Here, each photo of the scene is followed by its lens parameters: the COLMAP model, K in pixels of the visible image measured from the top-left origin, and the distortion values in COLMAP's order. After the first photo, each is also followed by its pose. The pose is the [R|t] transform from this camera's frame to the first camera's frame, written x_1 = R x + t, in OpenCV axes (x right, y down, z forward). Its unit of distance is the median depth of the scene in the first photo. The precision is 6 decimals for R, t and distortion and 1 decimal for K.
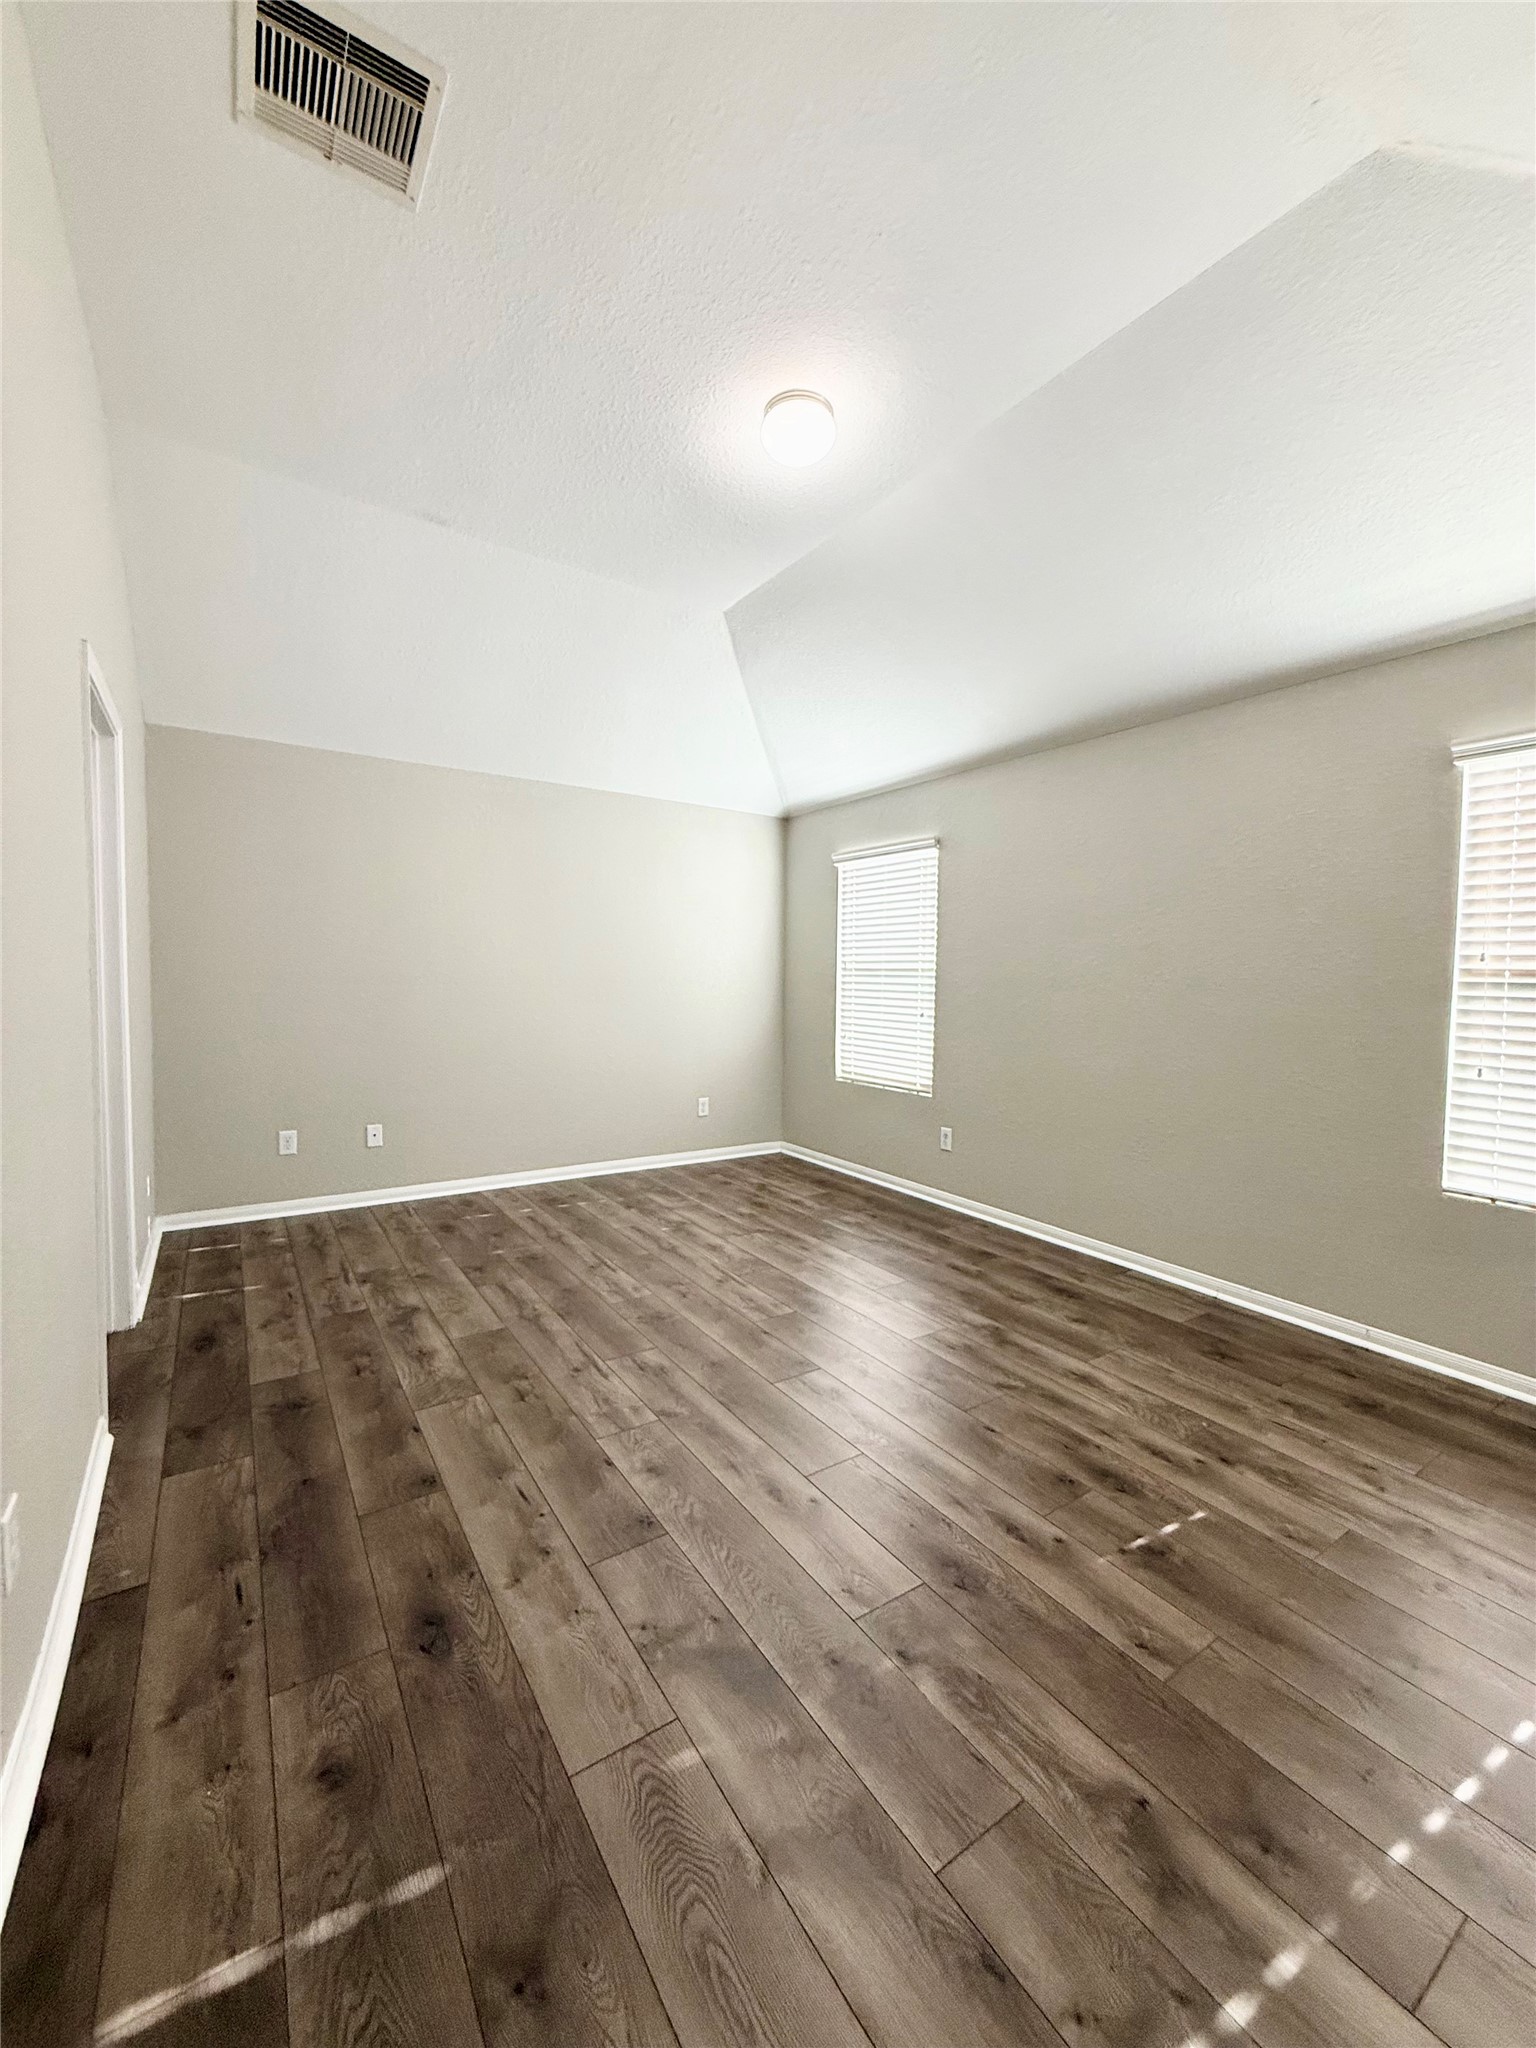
lens RADIAL K [[824.9, 0, 760.6], [0, 824.9, 1017.5], [0, 0, 1]] dist [0.000722, -0.000417]
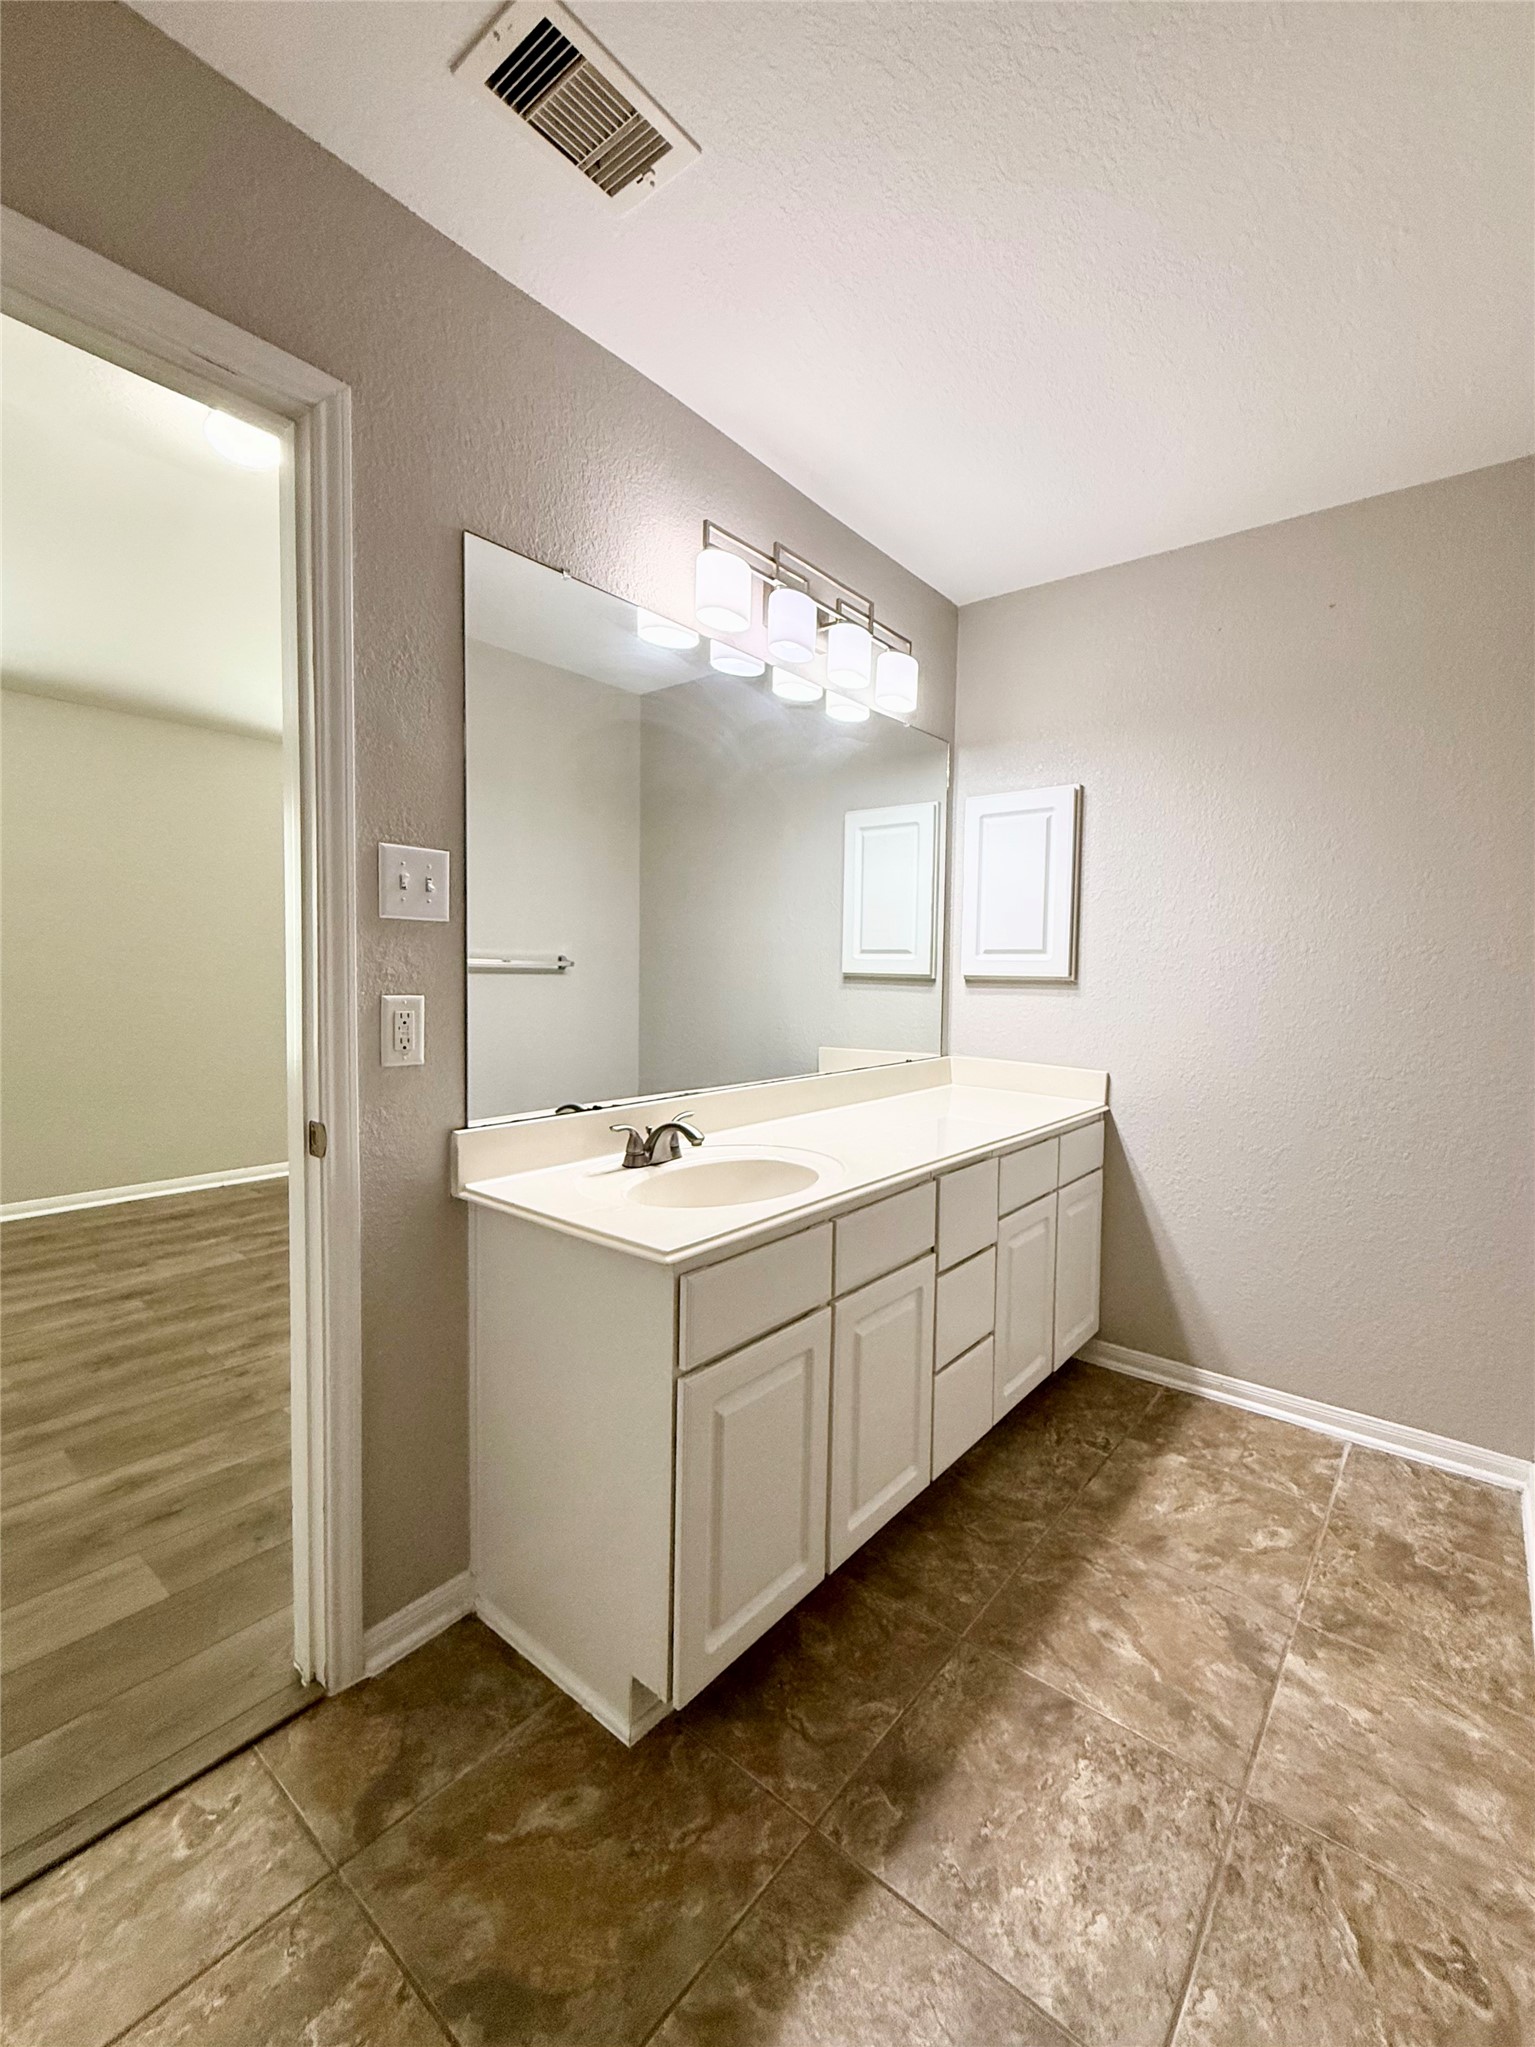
lens RADIAL K [[874.3, 0, 763.2], [0, 874.3, 1020.2], [0, 0, 1]] dist [0.017602, 0.000363]
pose [[-0.292293, -0.077139, 0.953213, -1.212473], [0.026244, 0.995719, 0.088627, -0.035509], [-0.955969, 0.050921, -0.289017, 0.658859]]
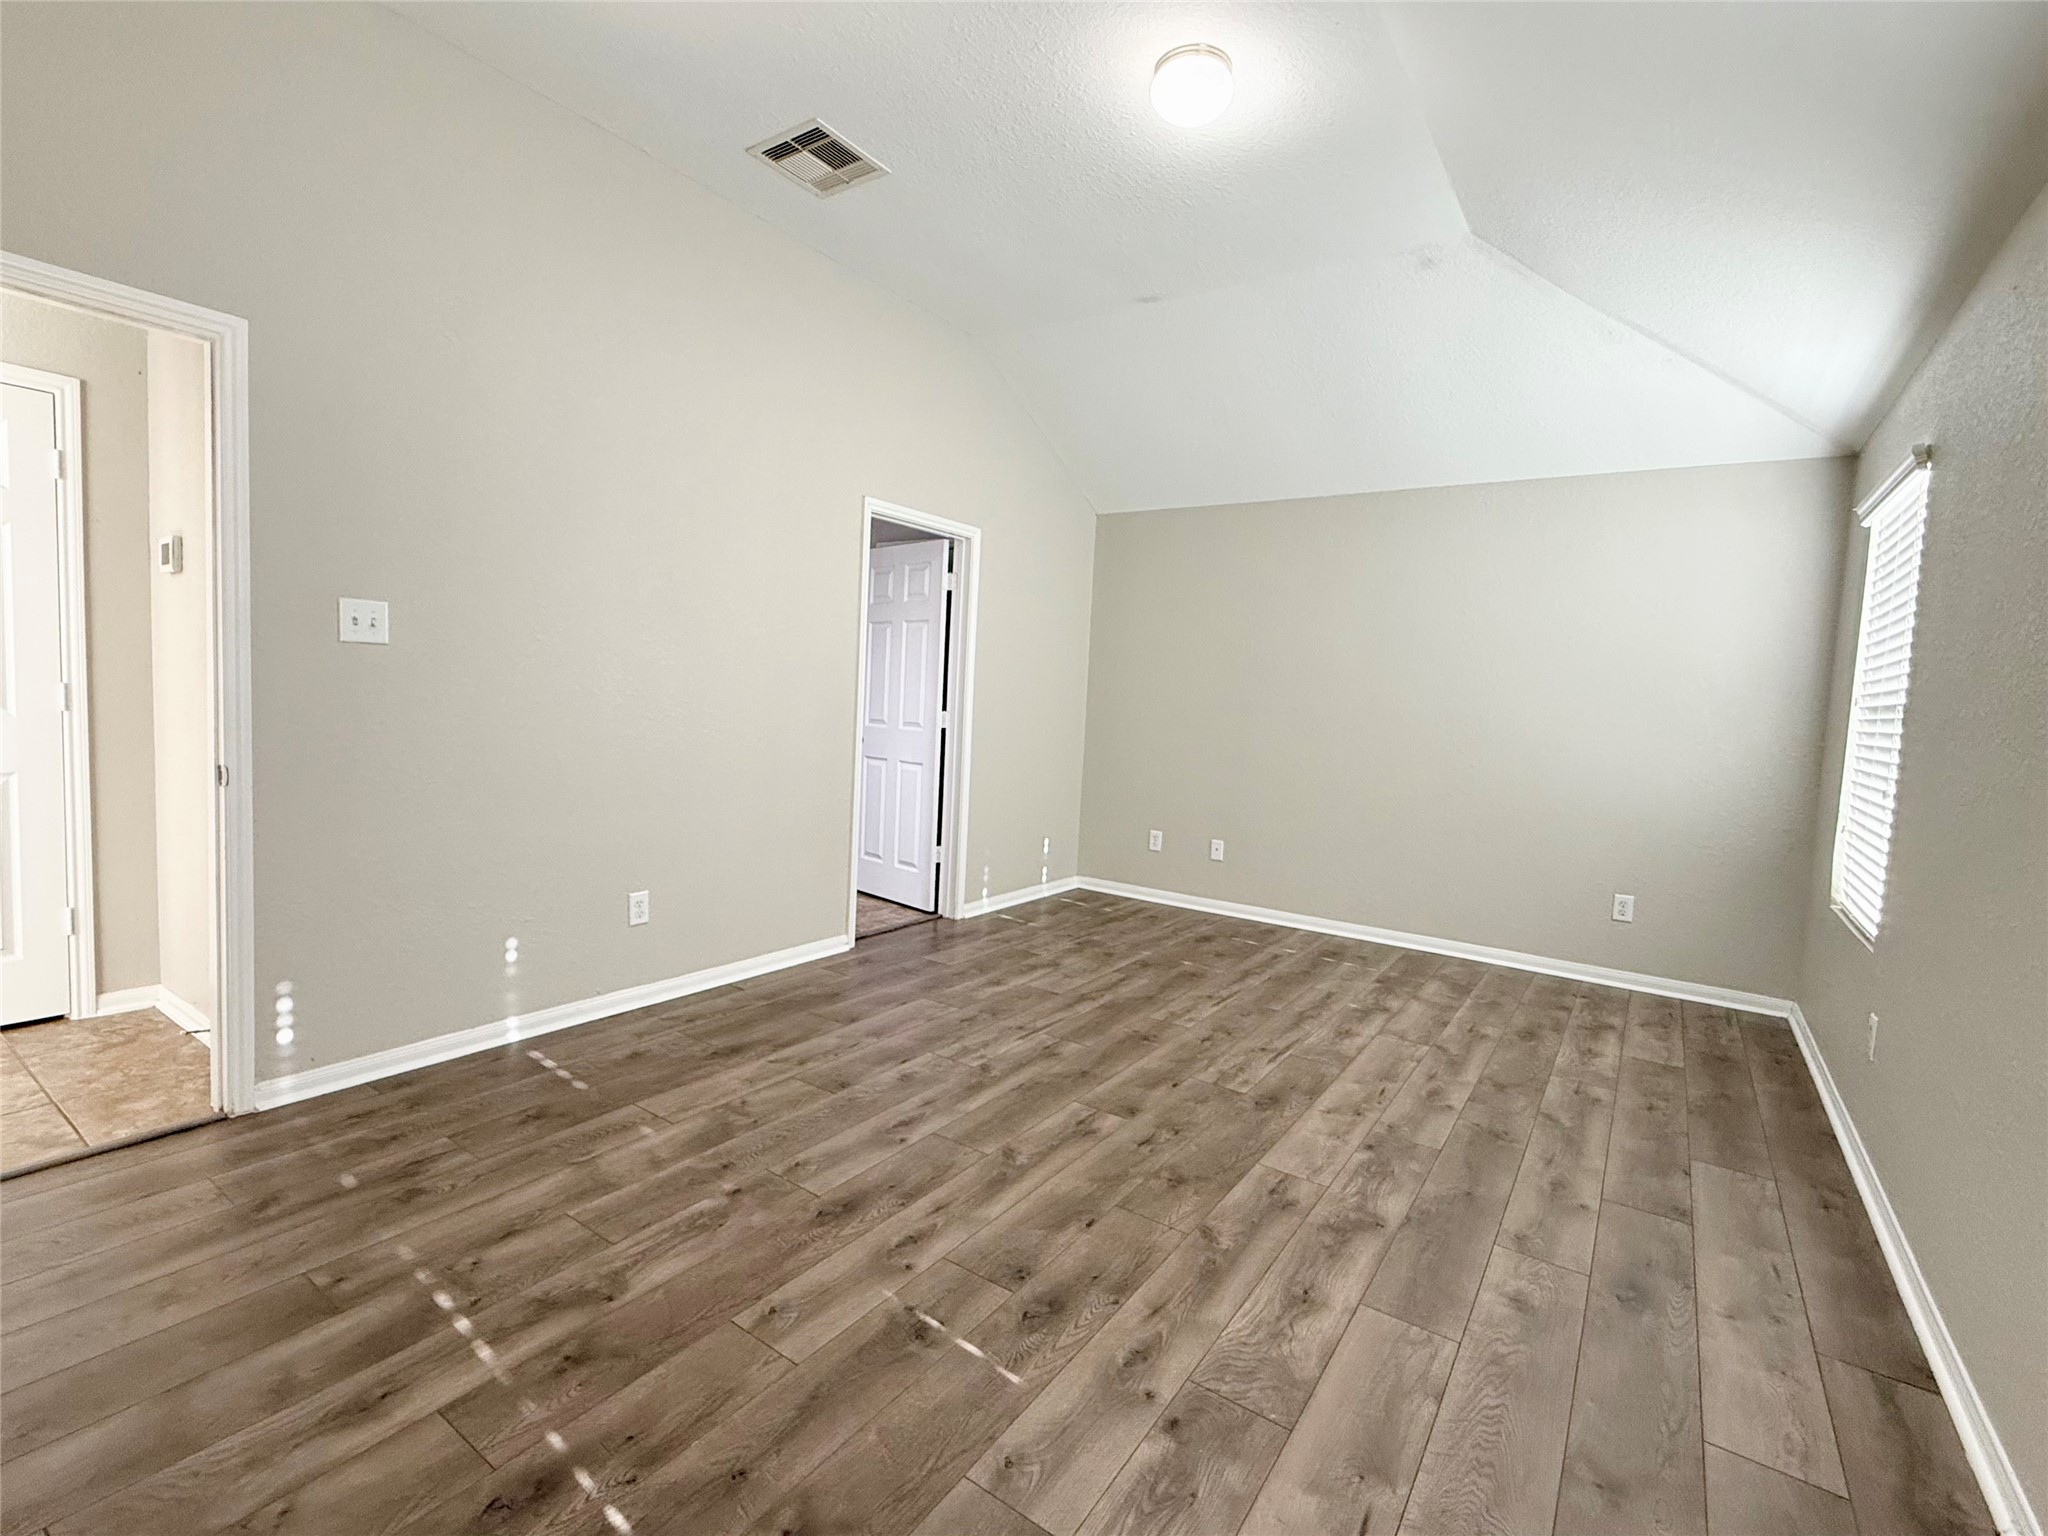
lens RADIAL K [[928.4, 0, 1014.5], [0, 928.4, 764.4], [0, 0, 1]] dist [-0.001434, 0.000746]
pose [[0.358977, 0.070706, -0.930665, 0.899468], [-0.089543, 0.995136, 0.041066, 0.005098], [0.929041, 0.068593, 0.363562, 0.457538]]
